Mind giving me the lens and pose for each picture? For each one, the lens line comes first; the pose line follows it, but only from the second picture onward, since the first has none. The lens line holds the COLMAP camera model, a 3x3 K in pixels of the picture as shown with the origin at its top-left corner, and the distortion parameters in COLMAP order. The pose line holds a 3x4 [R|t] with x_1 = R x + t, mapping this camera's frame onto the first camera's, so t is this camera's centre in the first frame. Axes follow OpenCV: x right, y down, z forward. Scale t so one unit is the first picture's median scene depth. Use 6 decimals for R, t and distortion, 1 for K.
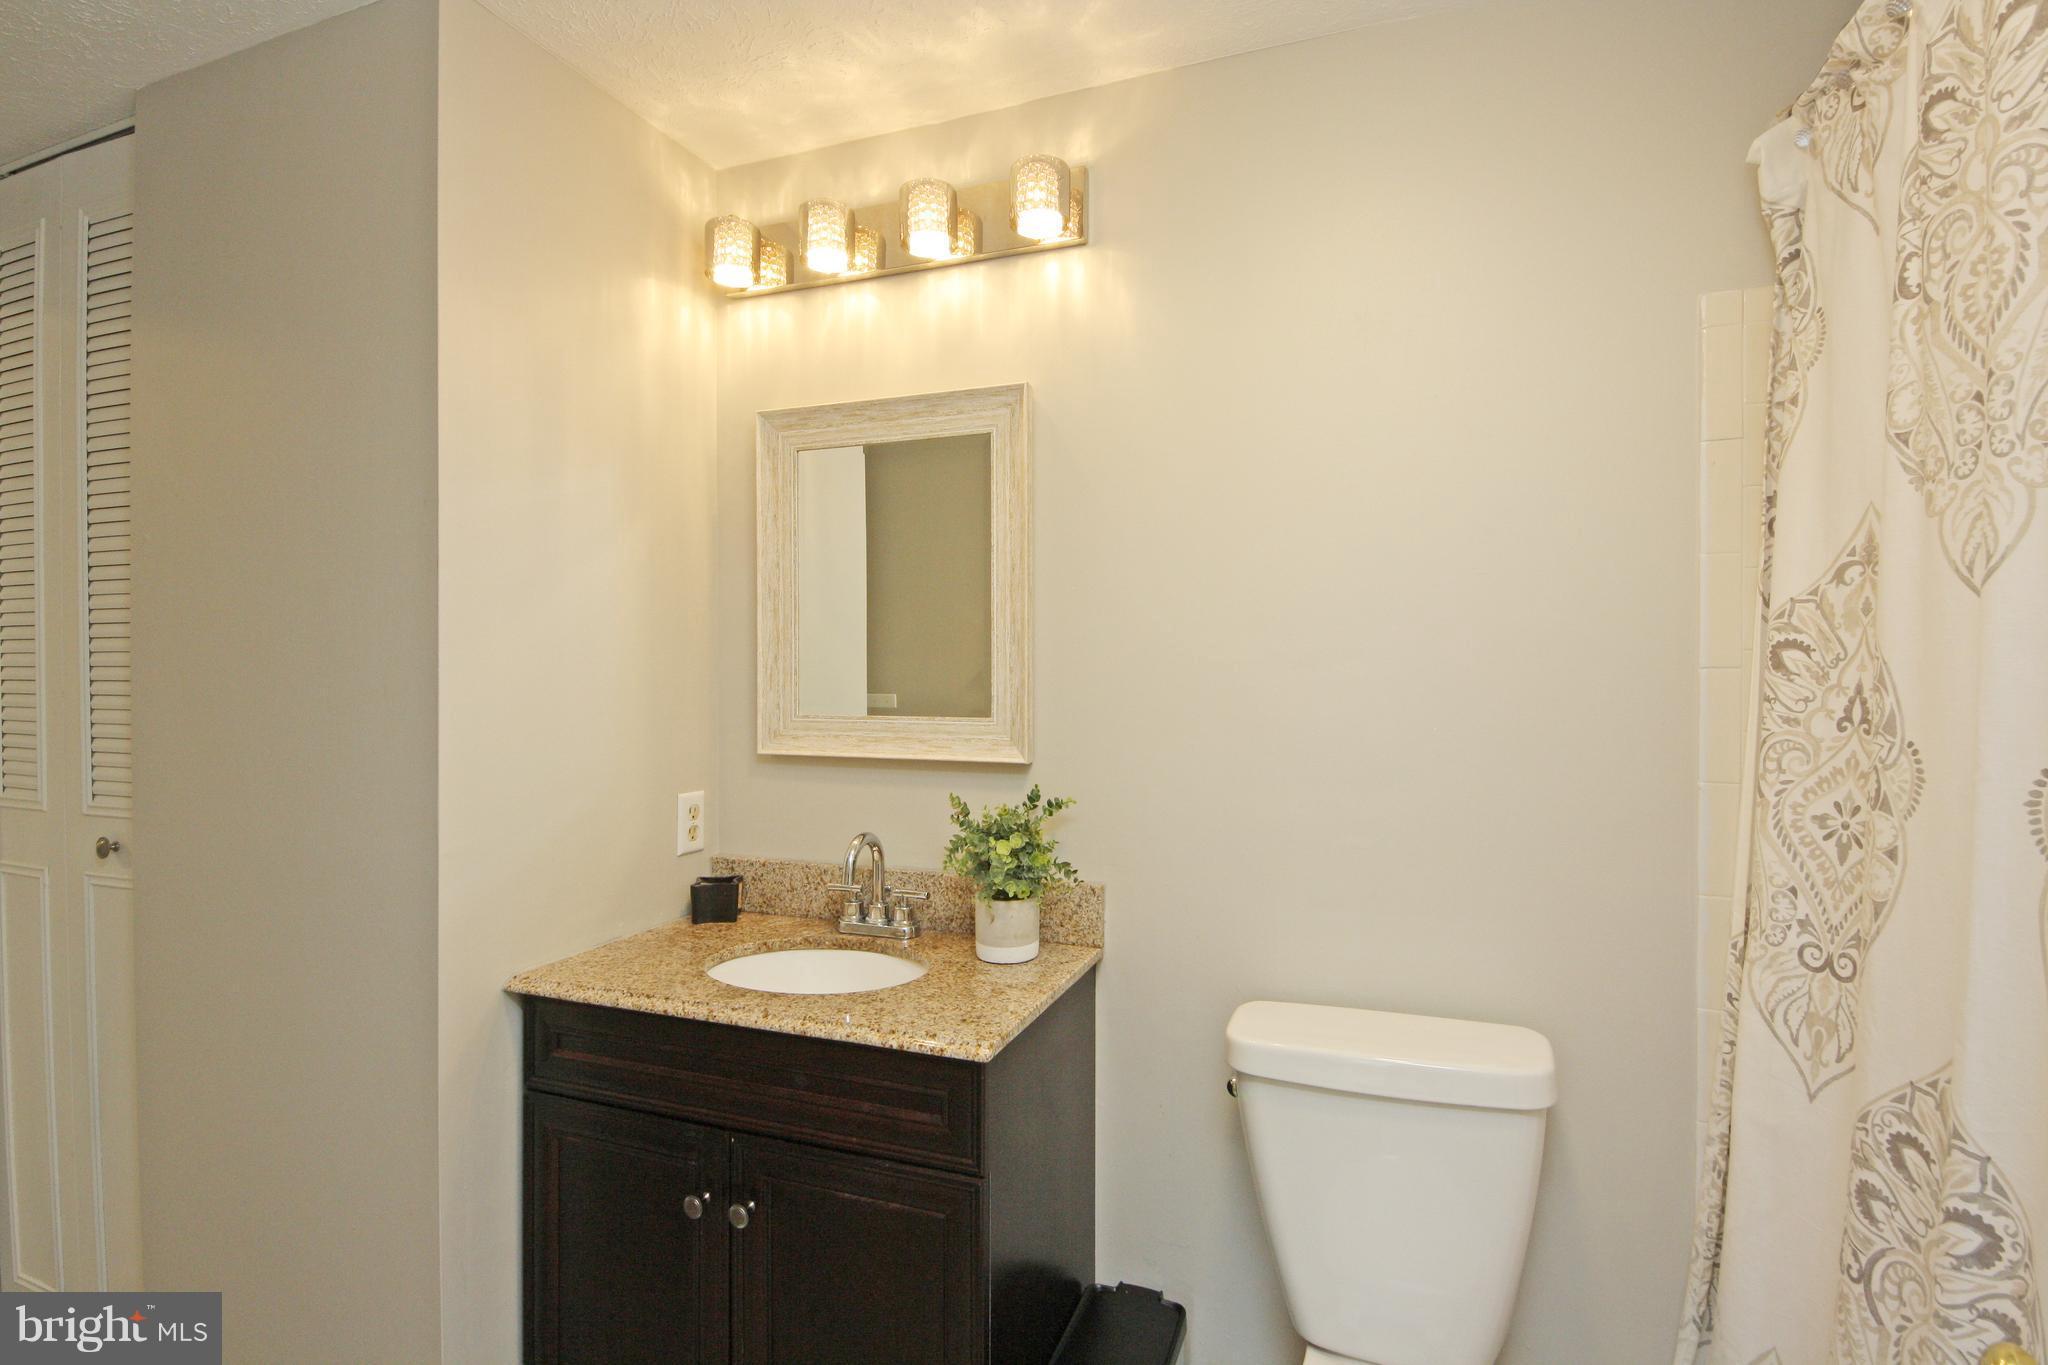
lens RADIAL K [[887.8, 0, 1032.9], [0, 887.8, 675.1], [0, 0, 1]] dist [0.033826, -0.029584]
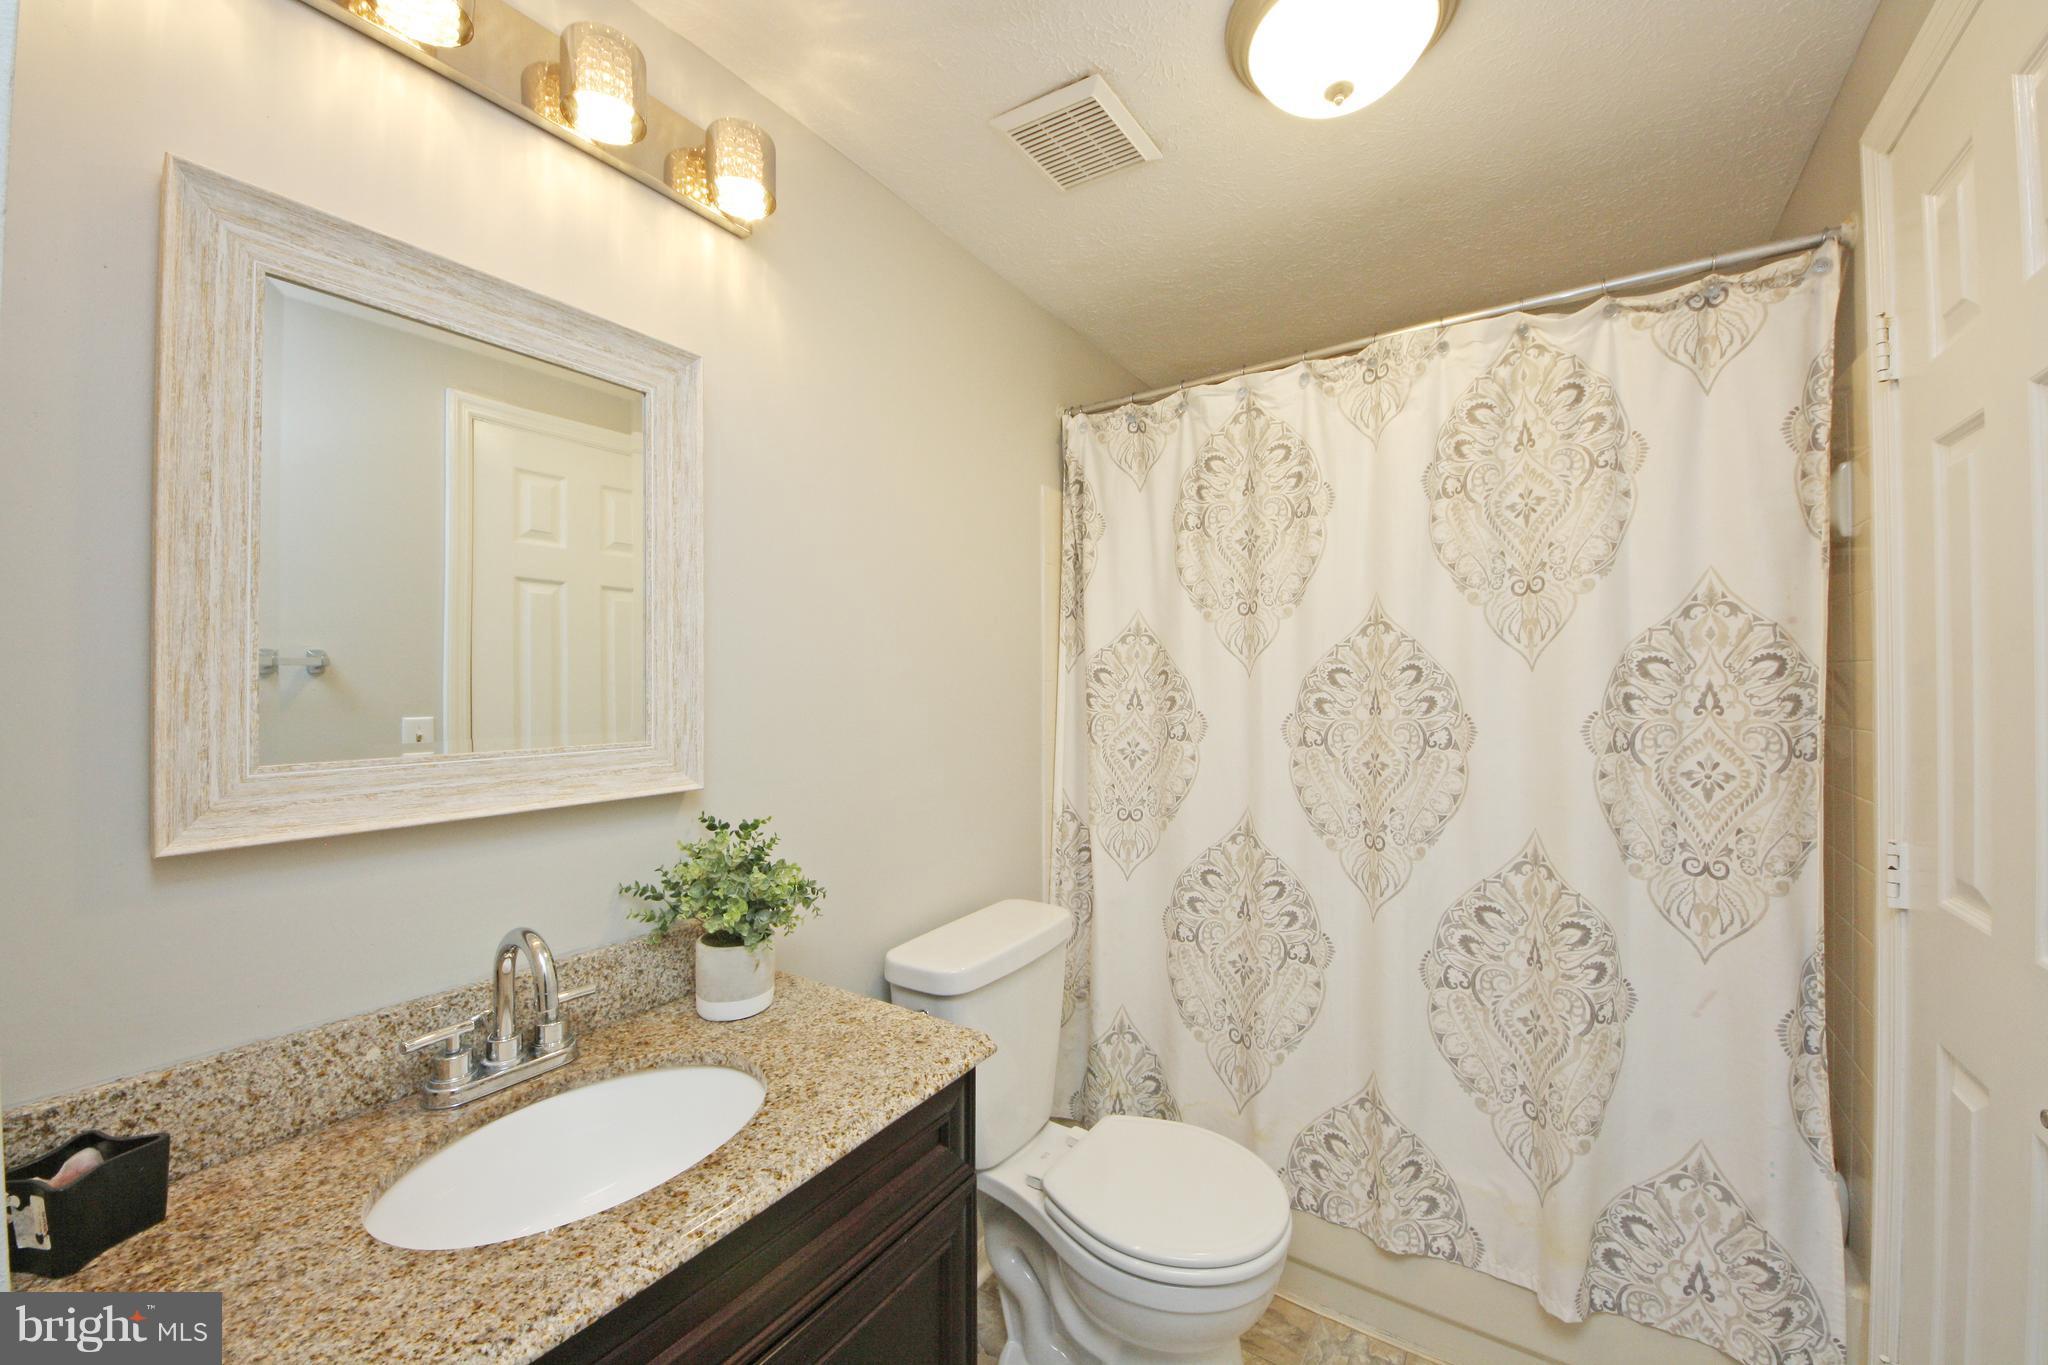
lens RADIAL K [[714.7, 0, 1024.0], [0, 714.7, 682.5], [0, 0, 1]] dist [-0.000501, -0.007432]
pose [[0.296617, 0.001435, 0.954995, -0.604368], [0.008099, 0.999959, -0.004018, -0.000225], [-0.954962, 0.008927, 0.296594, 0.504584]]
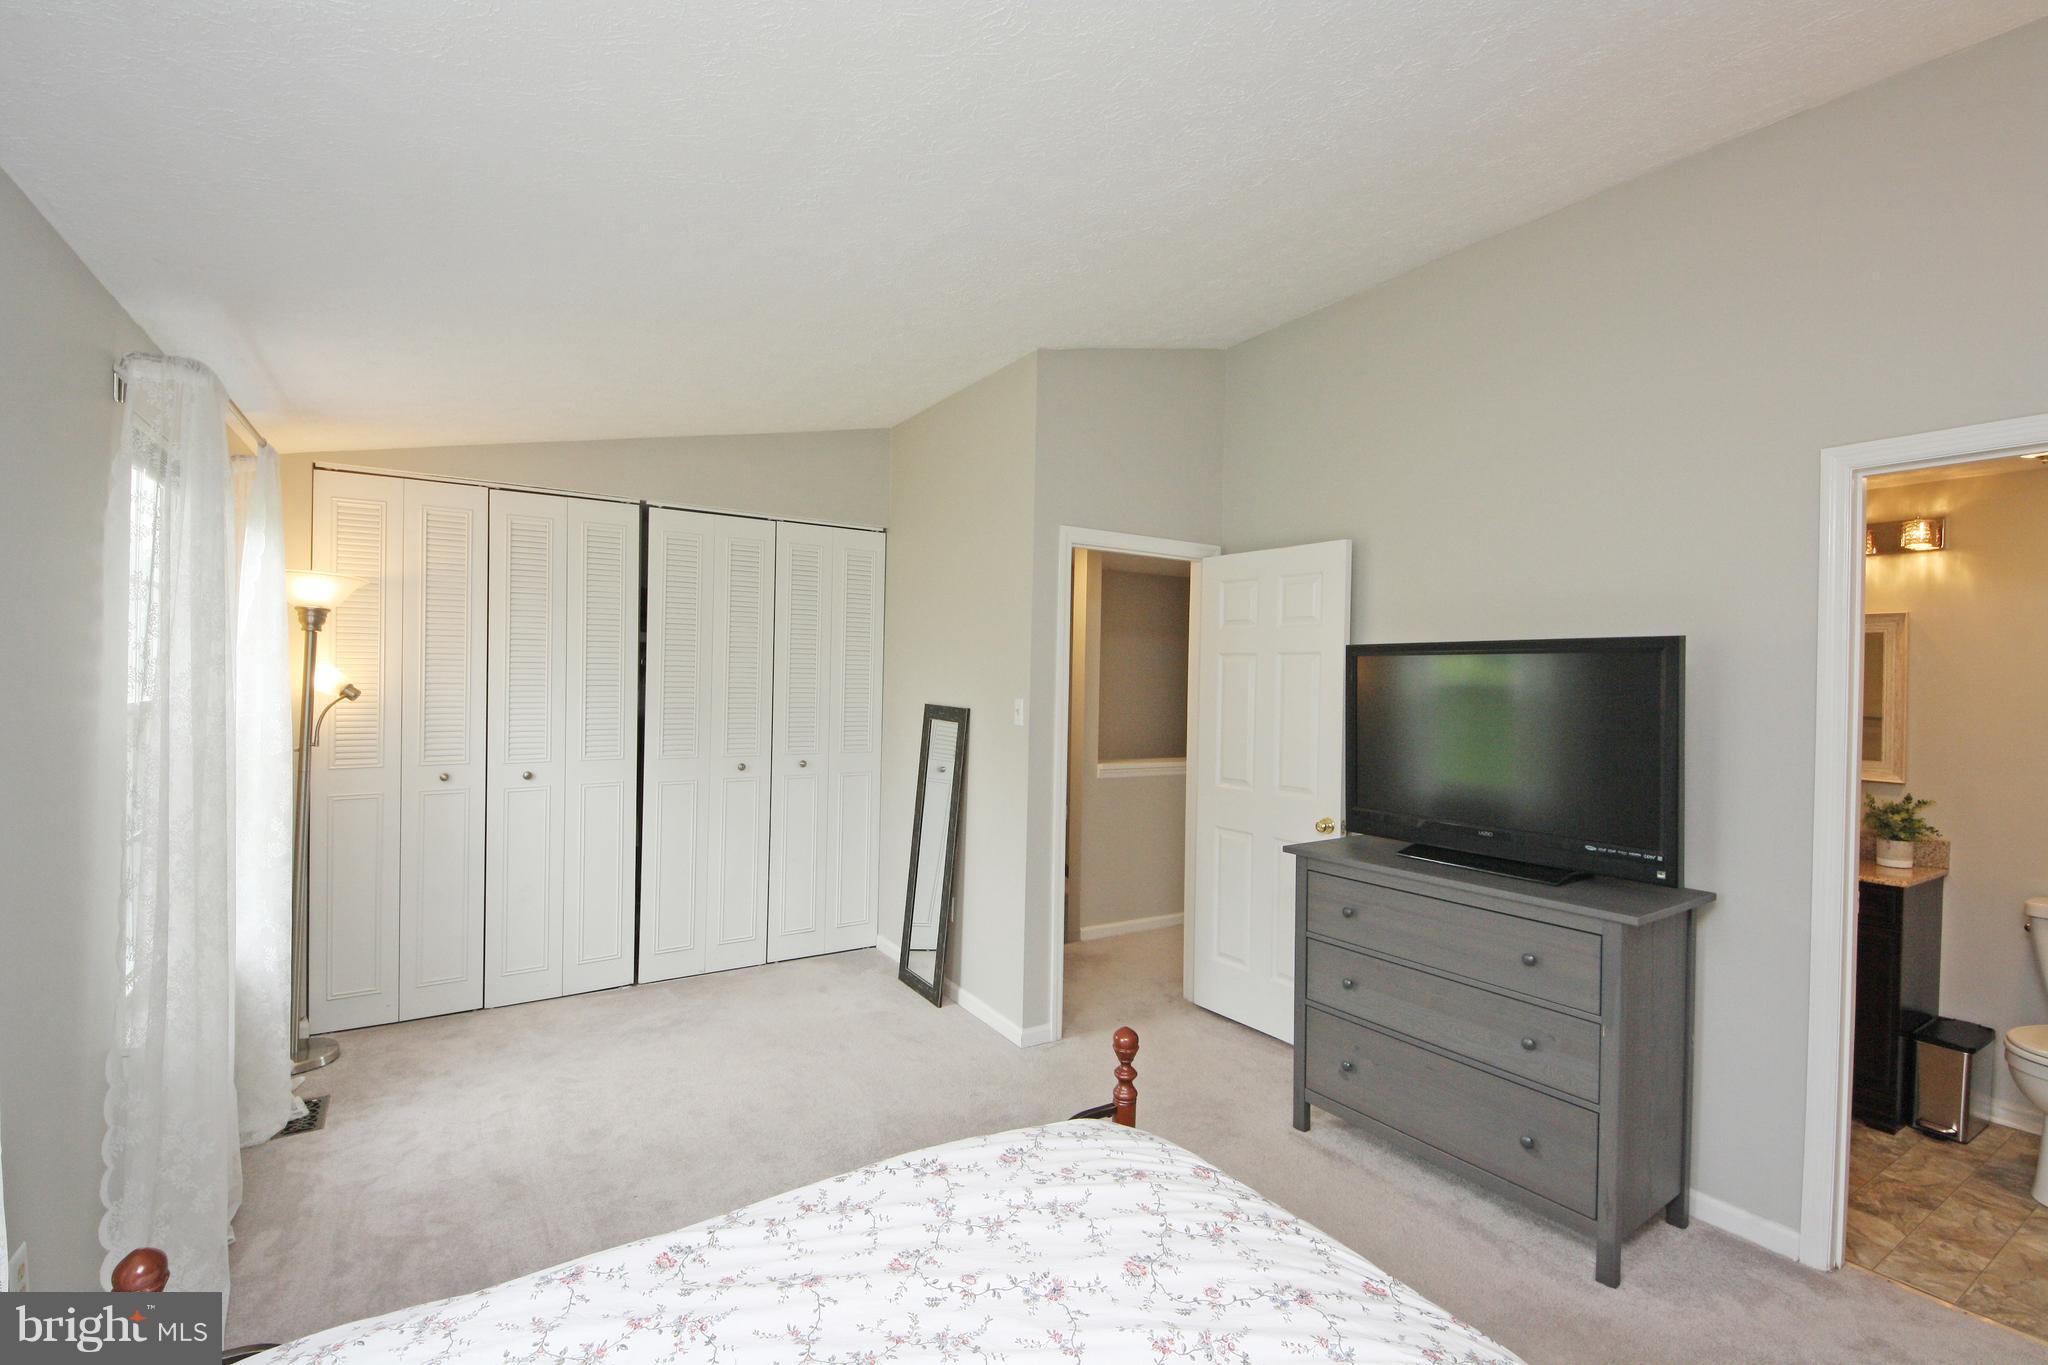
lens RADIAL K [[887.8, 0, 1032.9], [0, 887.8, 675.1], [0, 0, 1]] dist [0.033826, -0.029584]
pose [[0.808896, 0.014577, -0.587771, -0.469772], [-0.018772, 0.999823, -0.001038, -0.129922], [0.587652, 0.011873, 0.809026, -2.124709]]
